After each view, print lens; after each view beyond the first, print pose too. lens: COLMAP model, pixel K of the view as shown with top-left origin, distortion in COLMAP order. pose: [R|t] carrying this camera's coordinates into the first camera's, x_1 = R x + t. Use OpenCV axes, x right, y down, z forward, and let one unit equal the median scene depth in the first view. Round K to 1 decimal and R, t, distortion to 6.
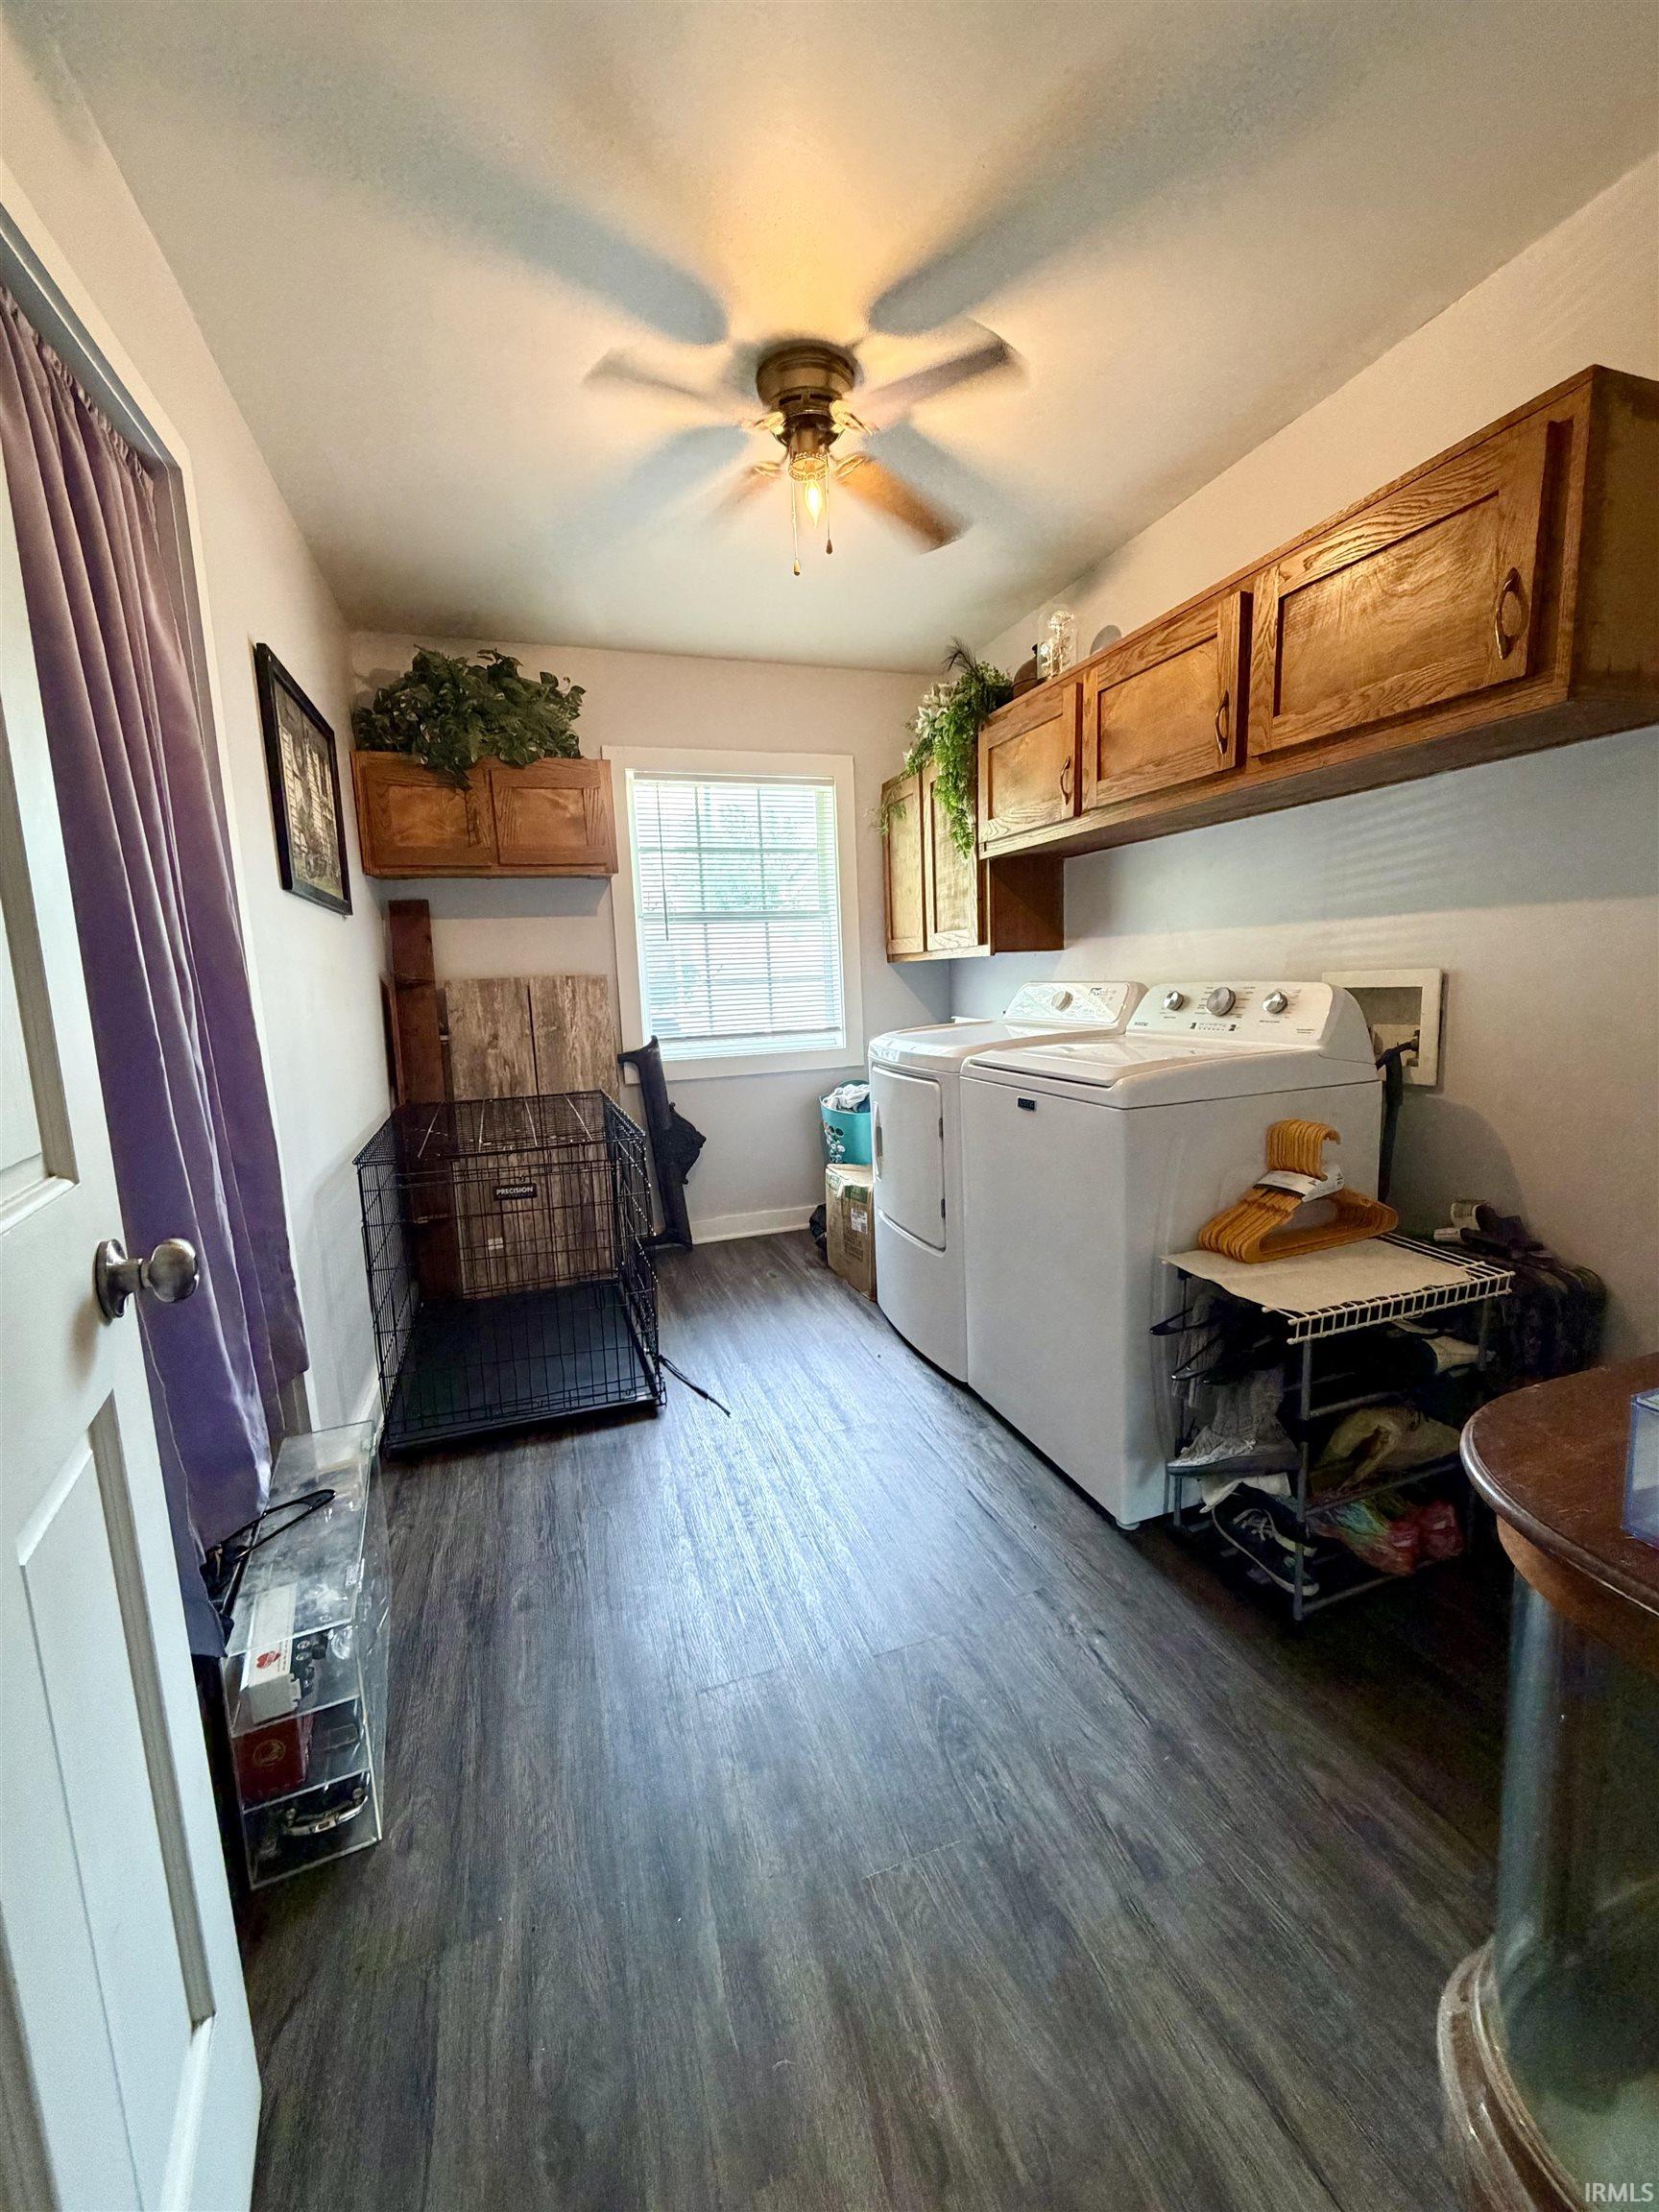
lens RADIAL K [[879.3, 0, 833.6], [0, 879.3, 1102.1], [0, 0, 1]] dist [0.000644, -0.000250]
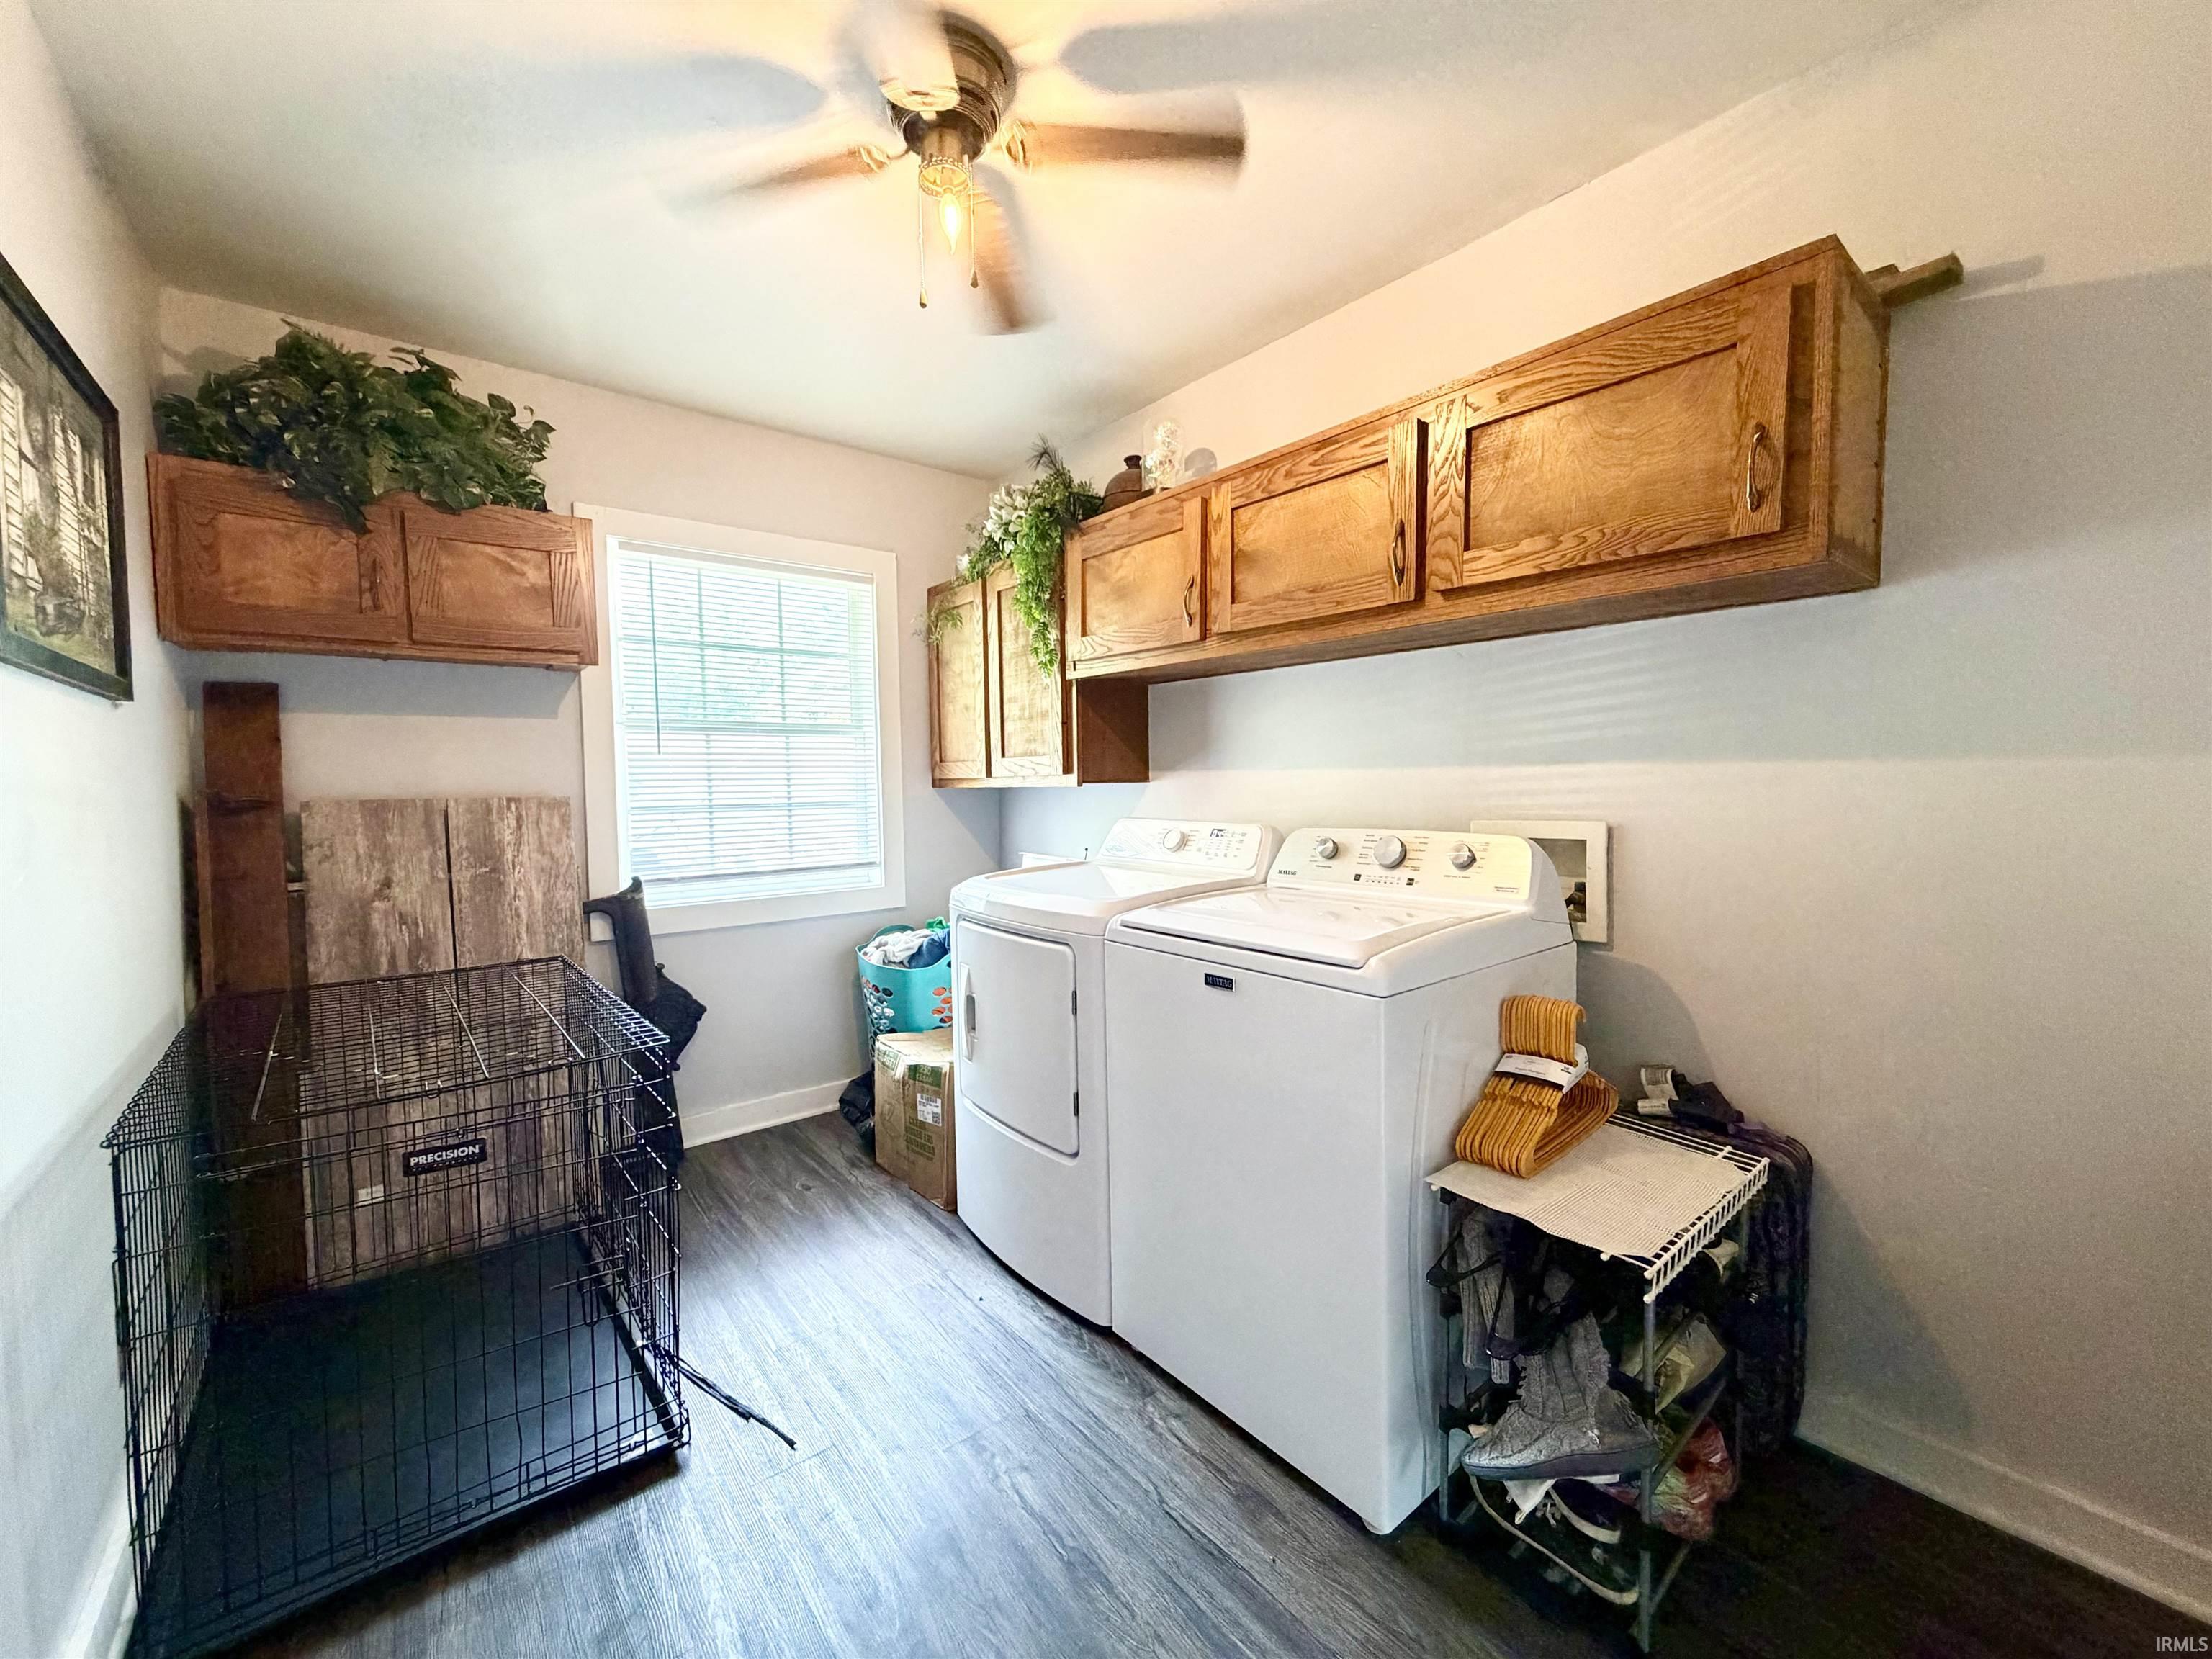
lens RADIAL K [[877.7, 0, 1102.8], [0, 877.7, 828.3], [0, 0, 1]] dist [-0.001023, 0.000195]
pose [[0.940096, 0.008512, 0.340803, -0.119045], [0.025683, 0.995079, -0.095699, -0.048450], [-0.339940, 0.098719, 0.935251, 0.206788]]
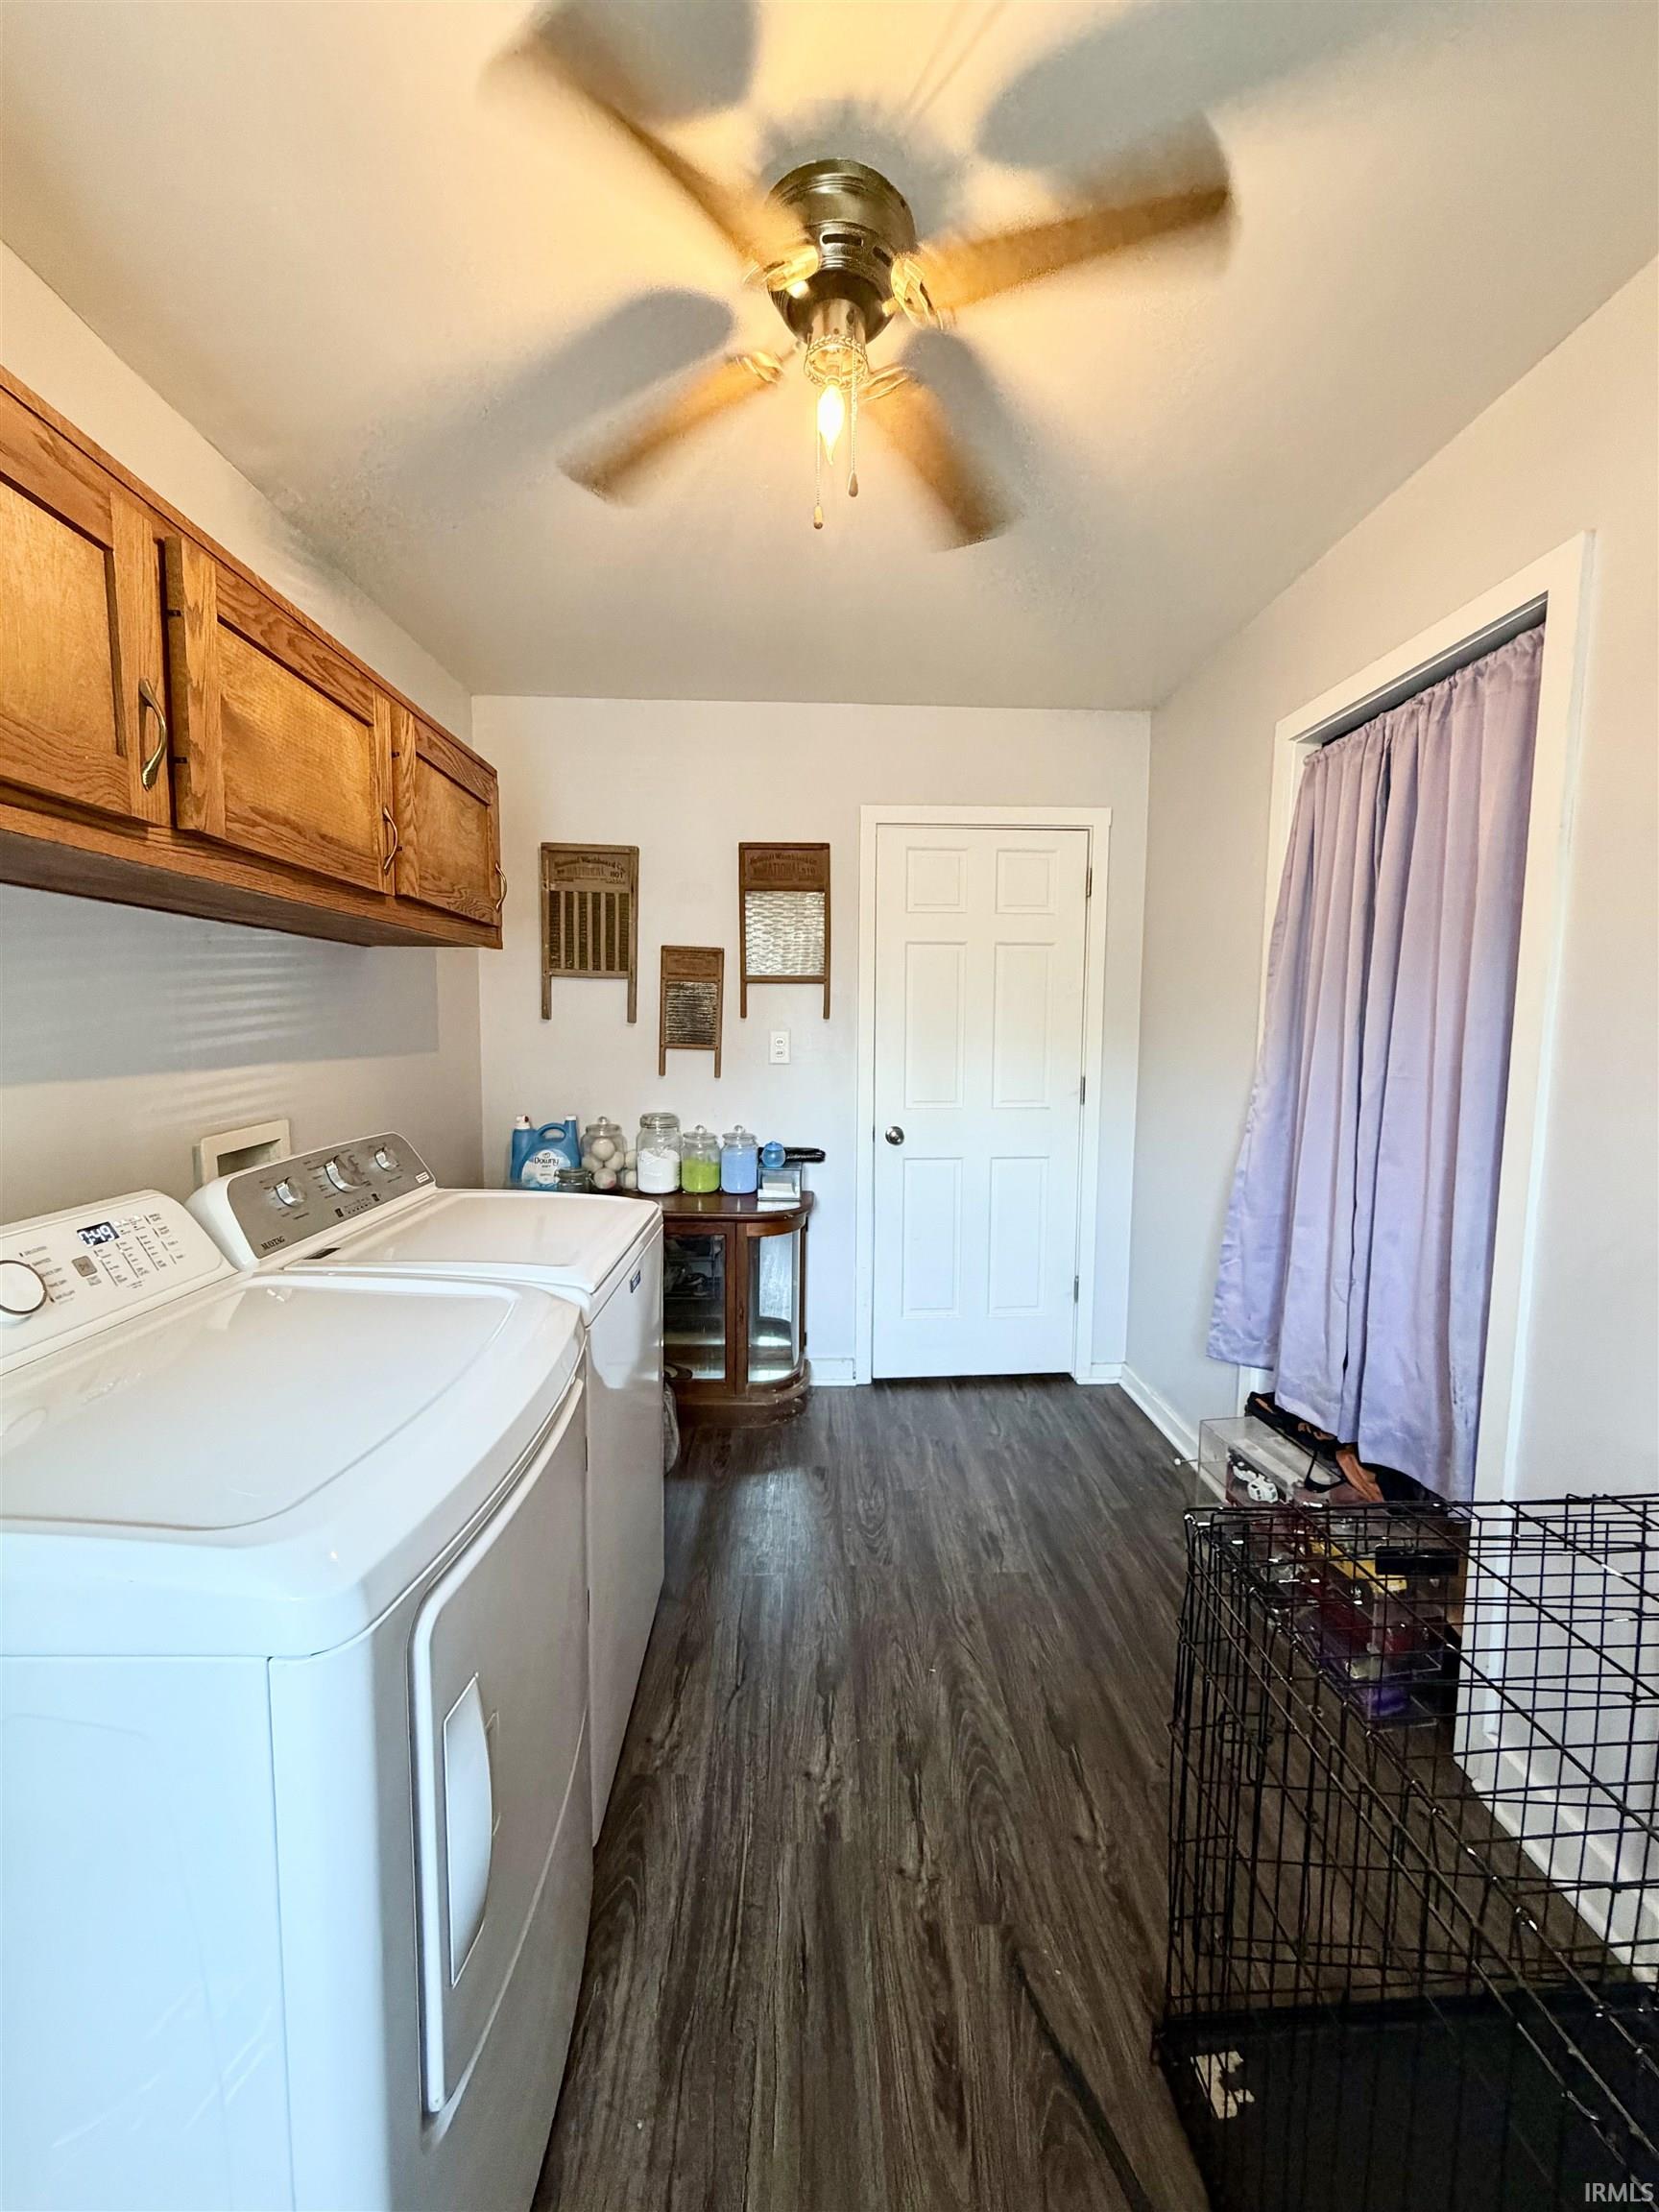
lens RADIAL K [[940.3, 0, 824.4], [0, 940.3, 1111.1], [0, 0, 1]] dist [-0.000608, 0.000014]
pose [[-0.954173, 0.004039, 0.299228, -0.169192], [0.071472, 0.974047, 0.214763, -0.255560], [-0.290595, 0.226308, -0.929698, 1.324702]]
